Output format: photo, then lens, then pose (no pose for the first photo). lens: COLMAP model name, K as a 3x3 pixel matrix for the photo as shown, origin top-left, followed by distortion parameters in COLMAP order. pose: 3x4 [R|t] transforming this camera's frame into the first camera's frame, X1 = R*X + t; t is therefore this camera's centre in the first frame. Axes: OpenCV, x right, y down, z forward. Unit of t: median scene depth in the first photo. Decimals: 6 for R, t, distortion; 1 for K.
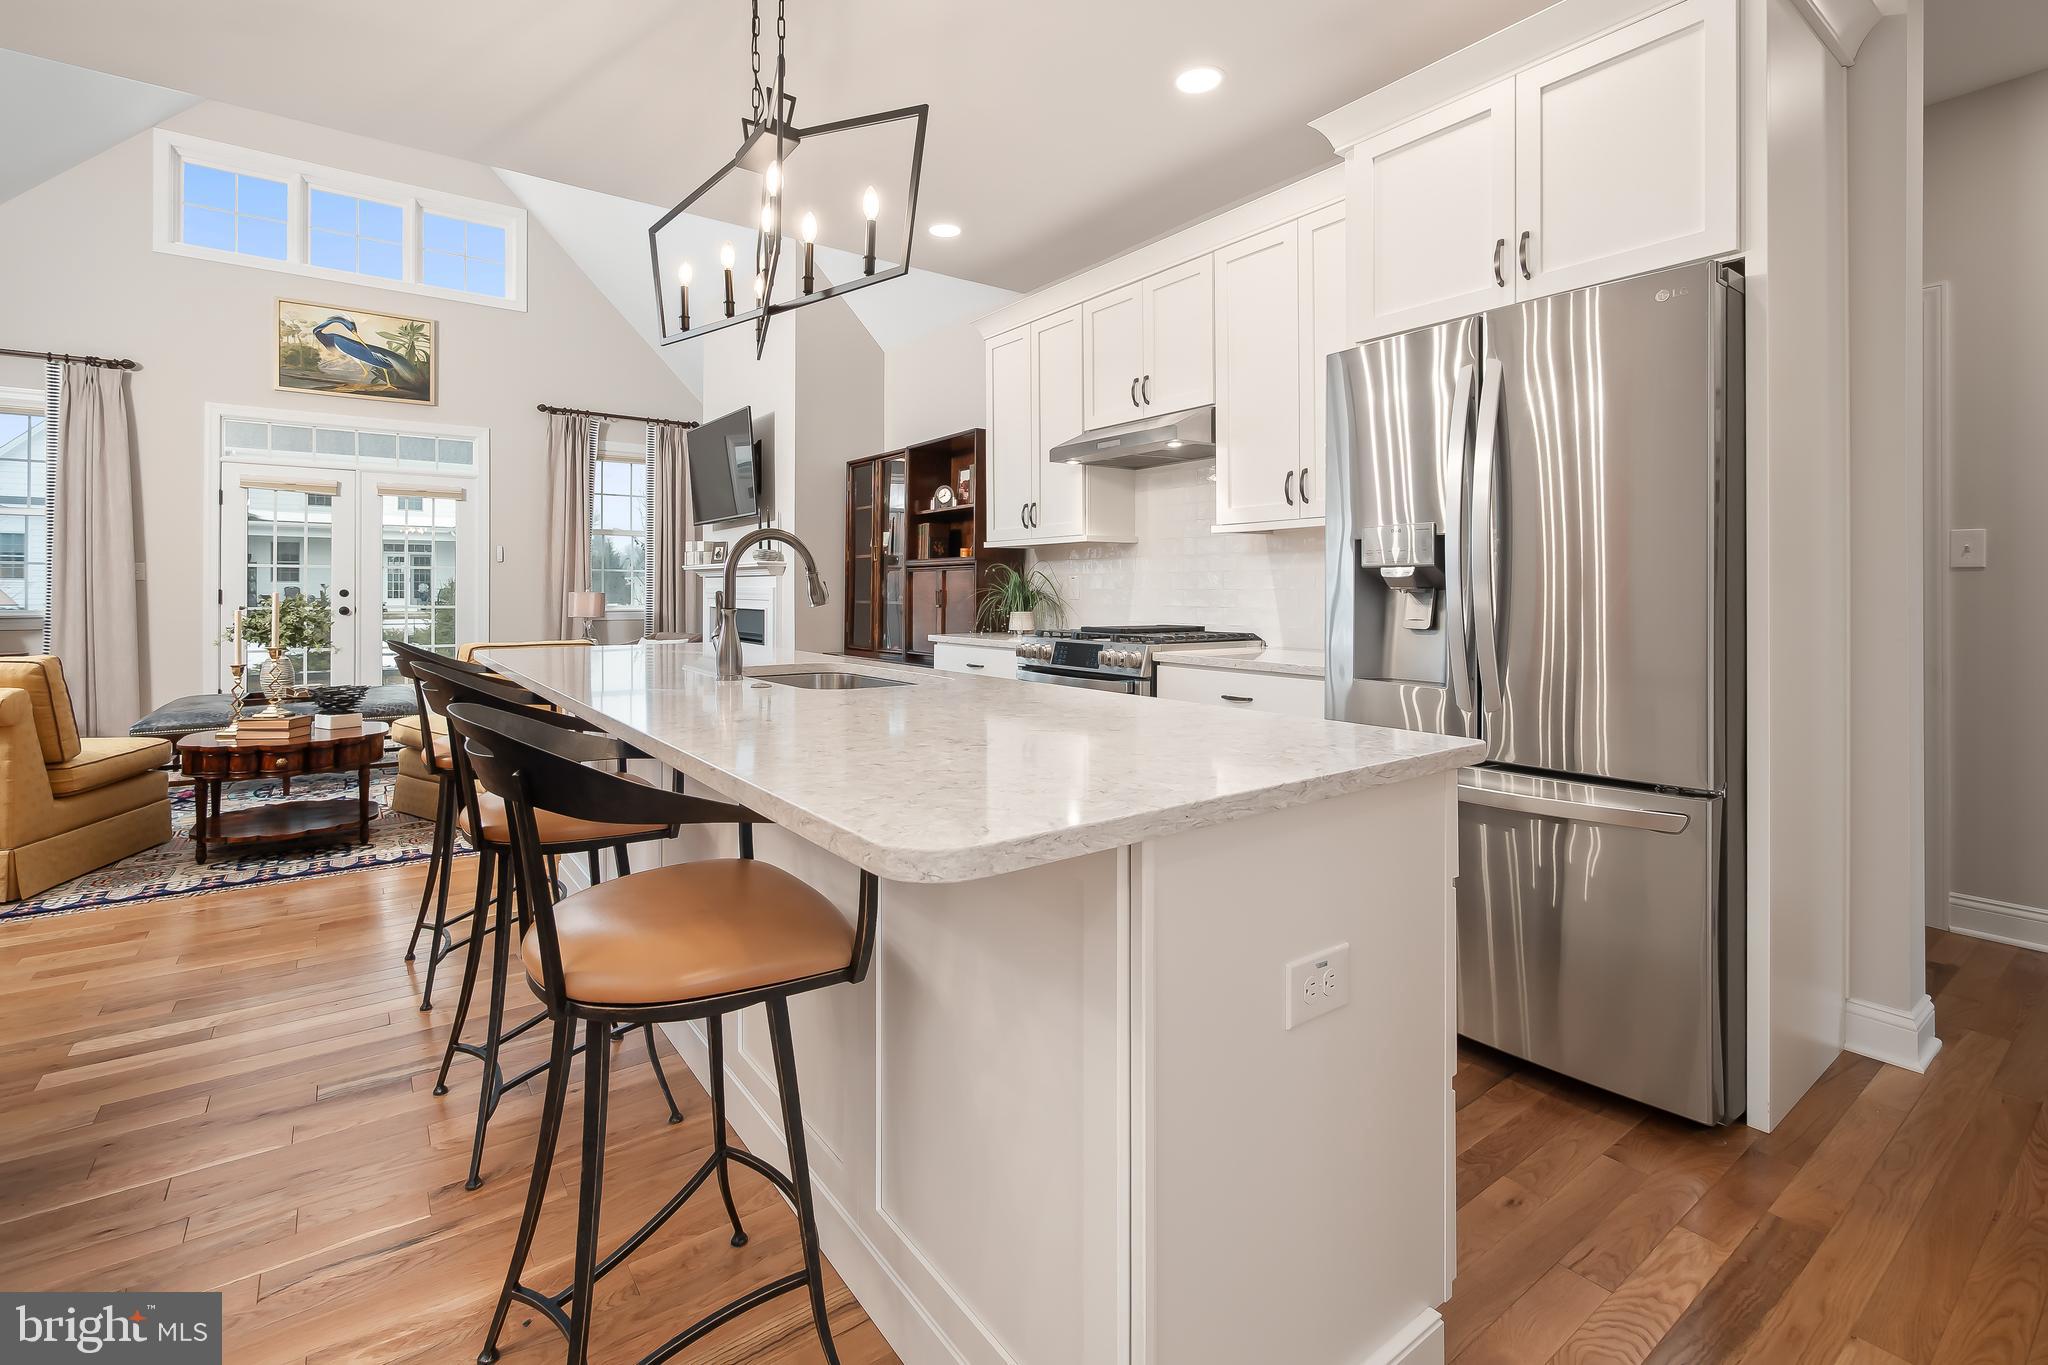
lens RADIAL K [[917.4, 0, 1016.2], [0, 917.4, 590.4], [0, 0, 1]] dist [0.000335, 0.000113]
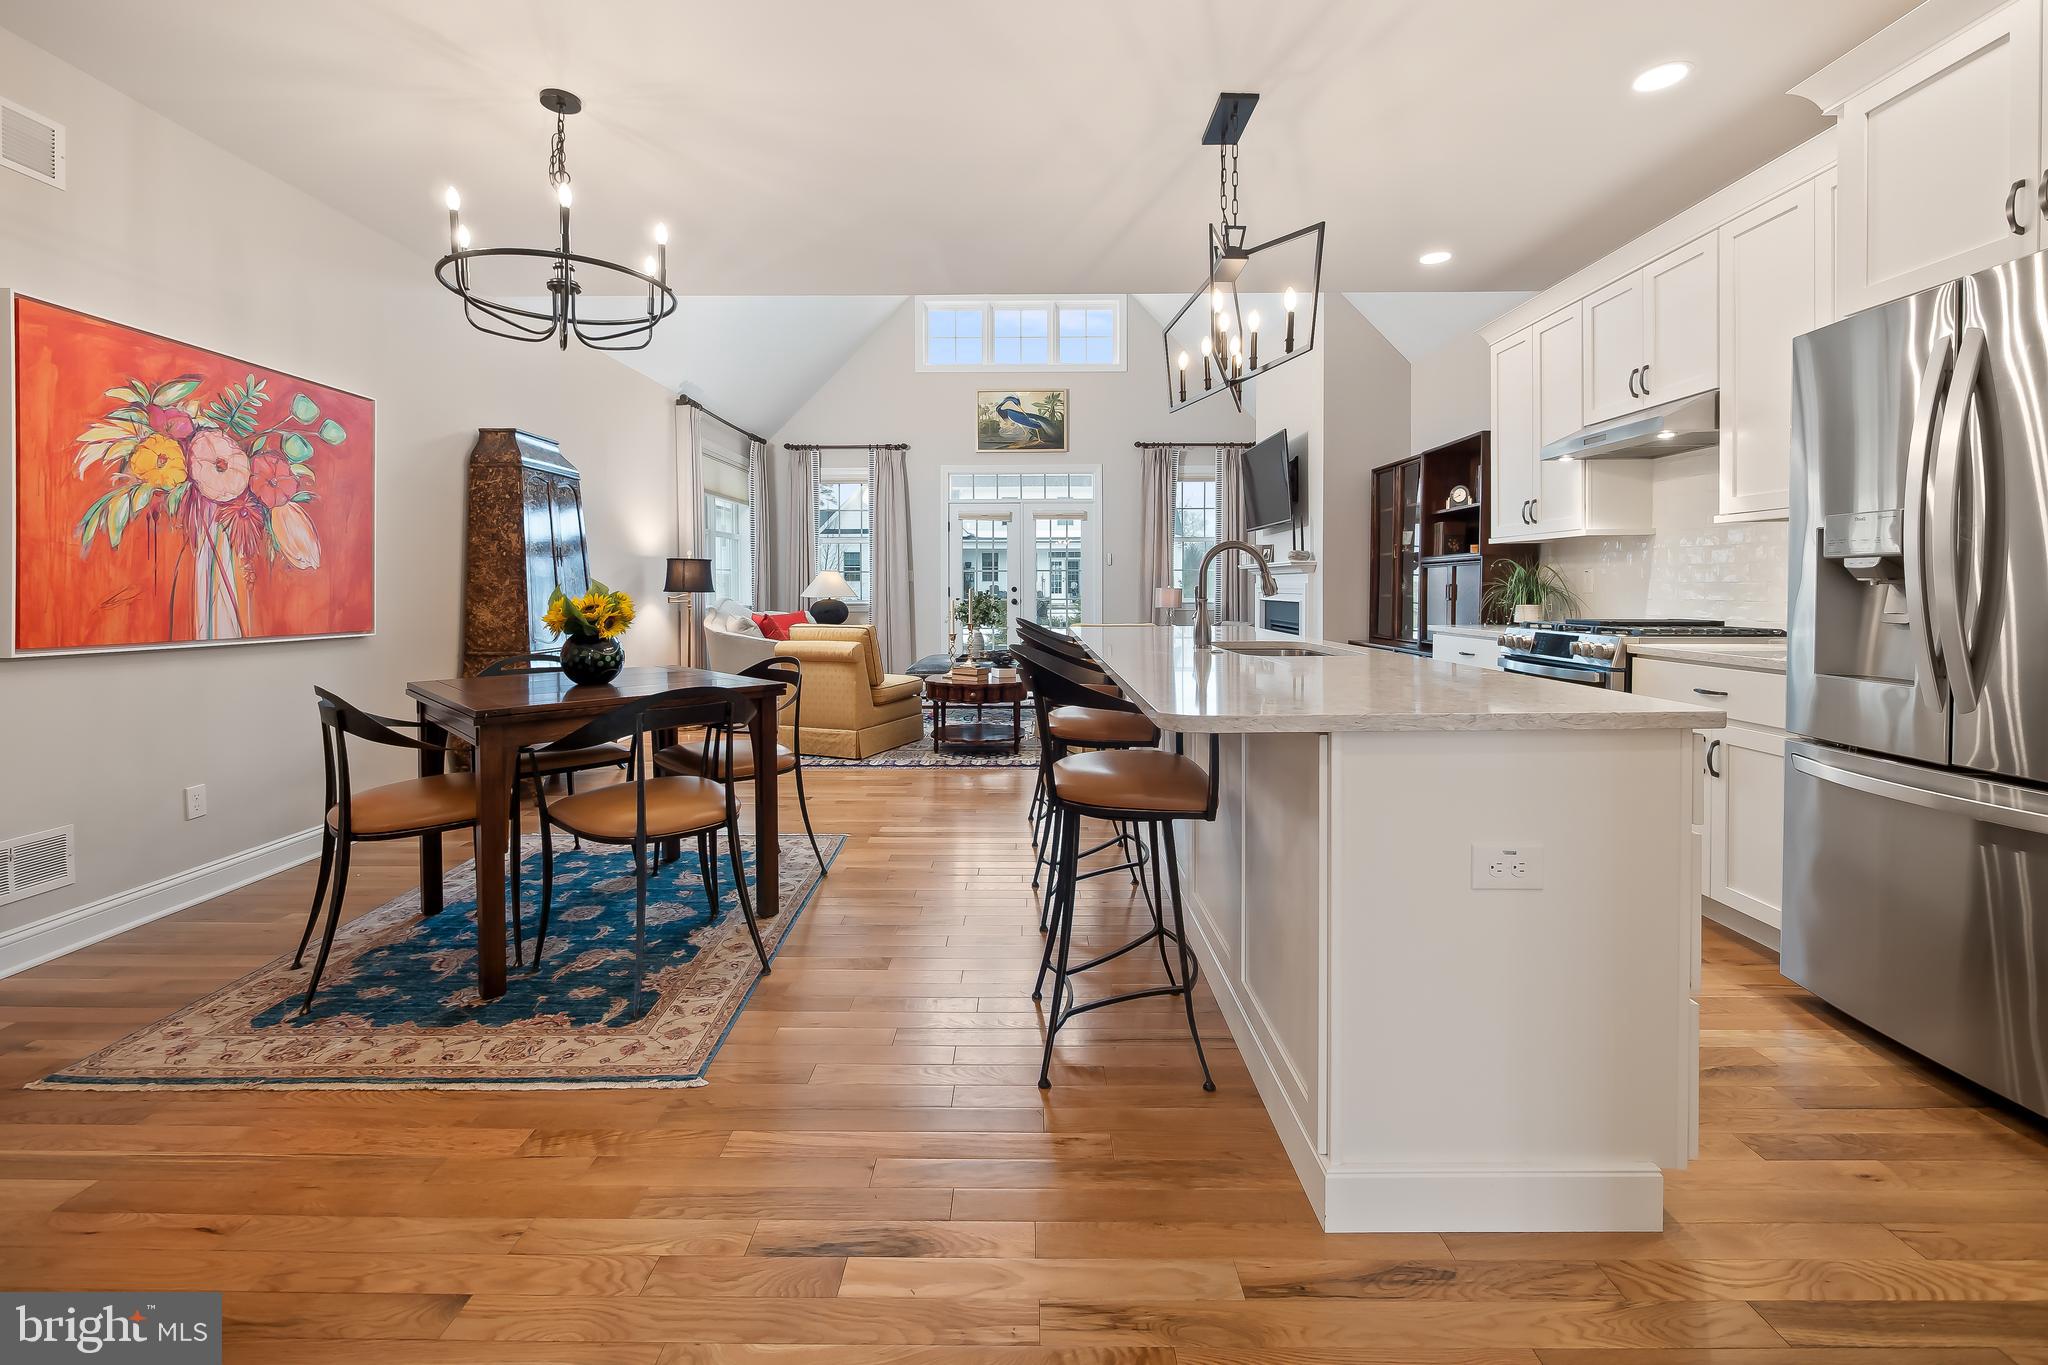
lens RADIAL K [[861.8, 0, 1019.0], [0, 861.8, 603.8], [0, 0, 1]] dist [-0.002358, -0.000423]
pose [[0.800812, 0.006846, -0.598876, 0.113841], [0.005502, 0.999808, 0.018786, 0.000537], [0.598890, -0.018340, 0.800621, -0.106335]]
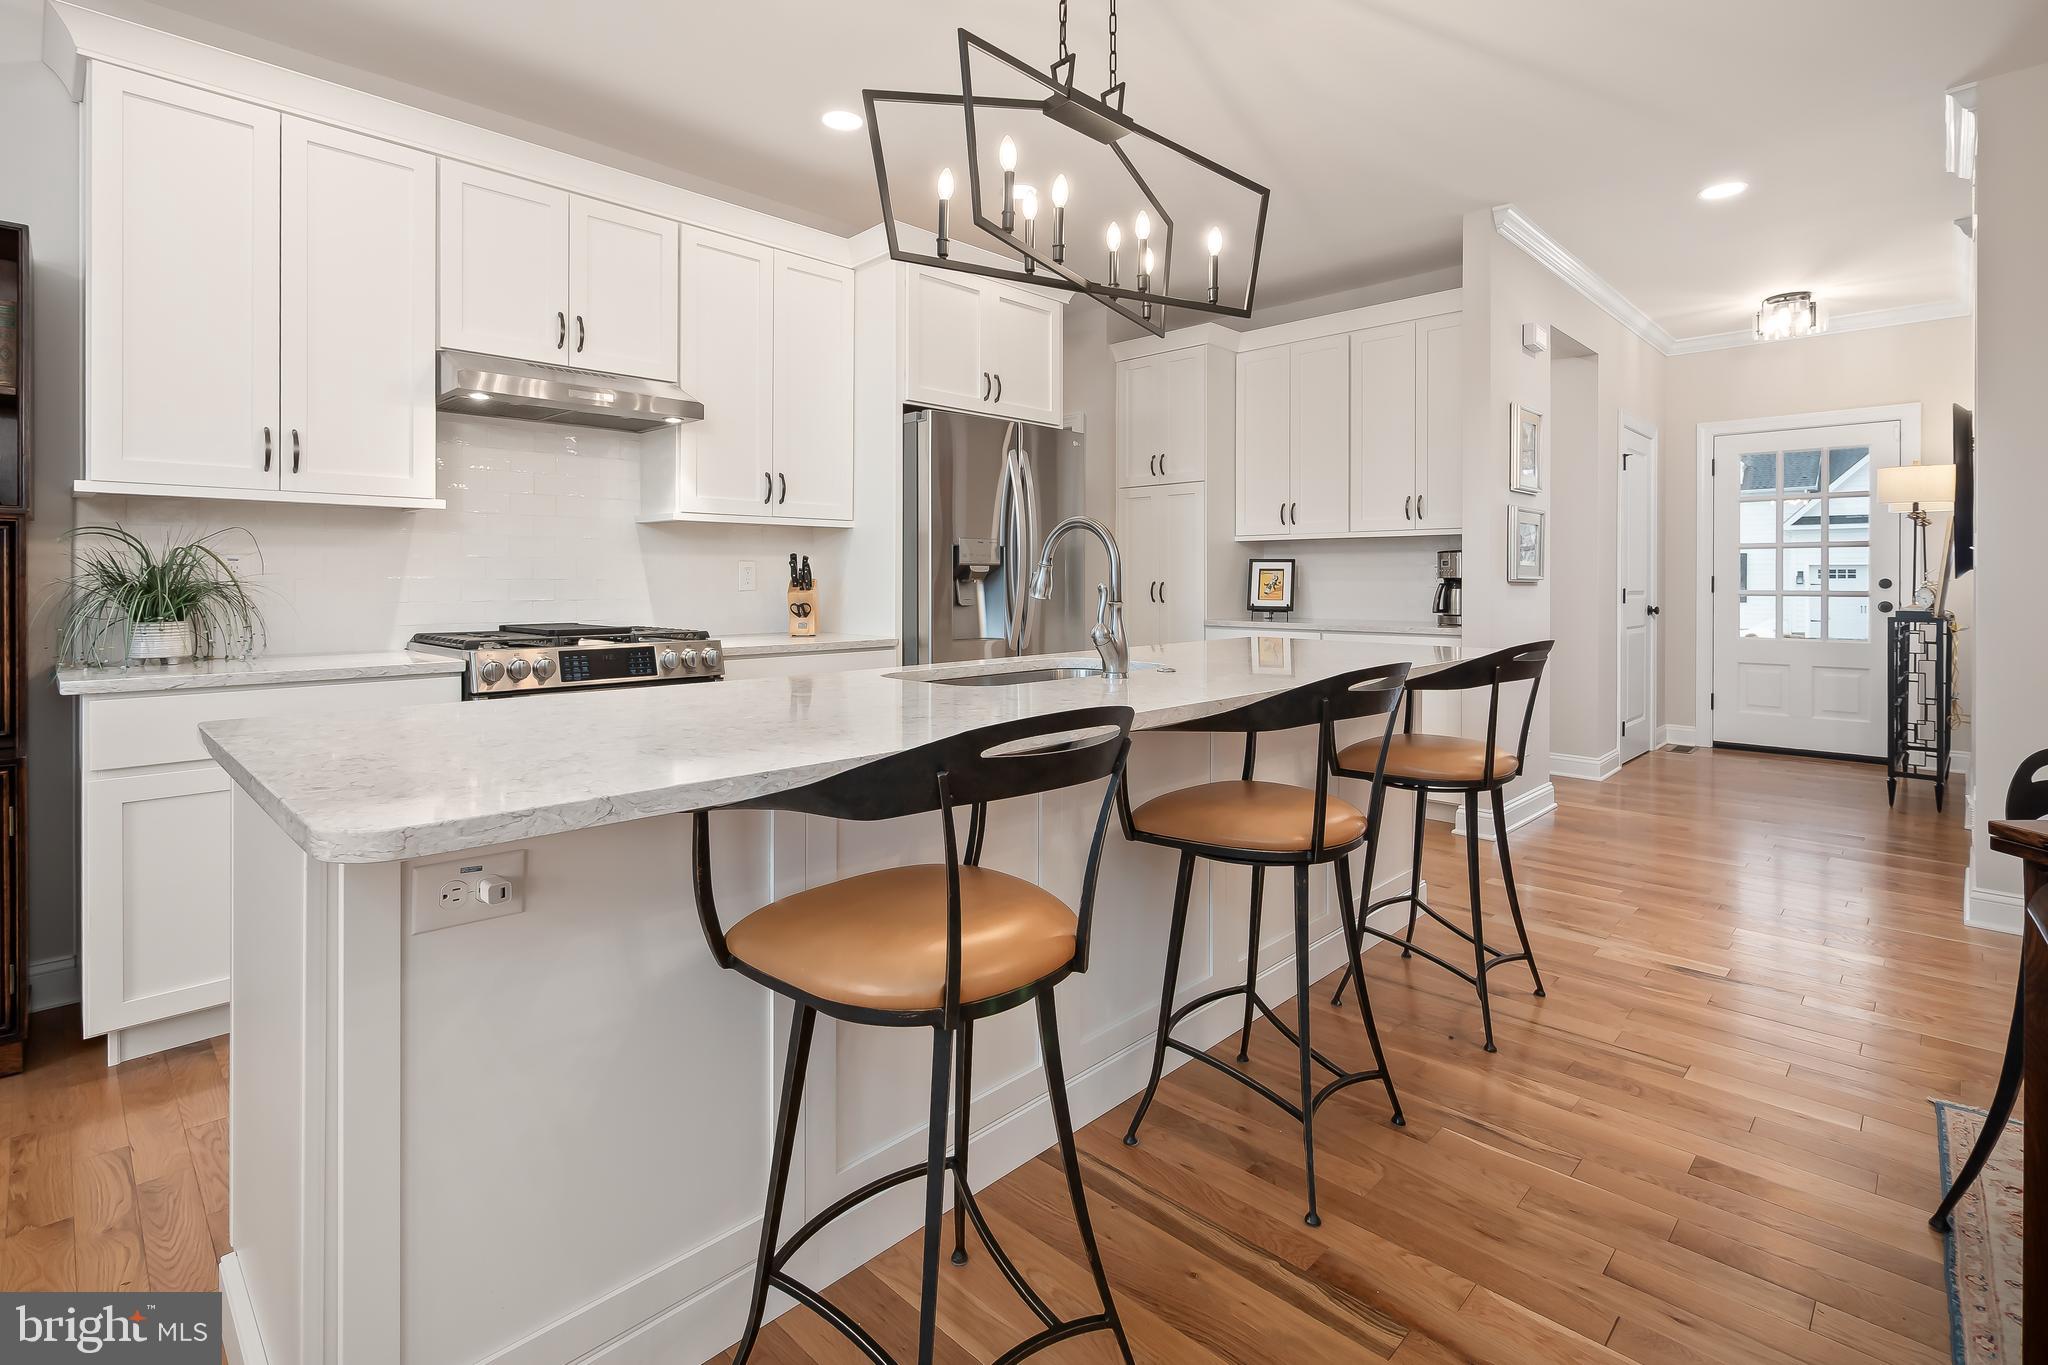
lens RADIAL K [[960.3, 0, 1026.6], [0, 960.3, 584.6], [0, 0, 1]] dist [0.001948, 0.000236]
pose [[-0.164436, -0.007631, 0.986358, -0.548057], [-0.001380, 0.999971, 0.007506, -0.002237], [-0.986387, -0.000126, -0.164442, 0.539953]]
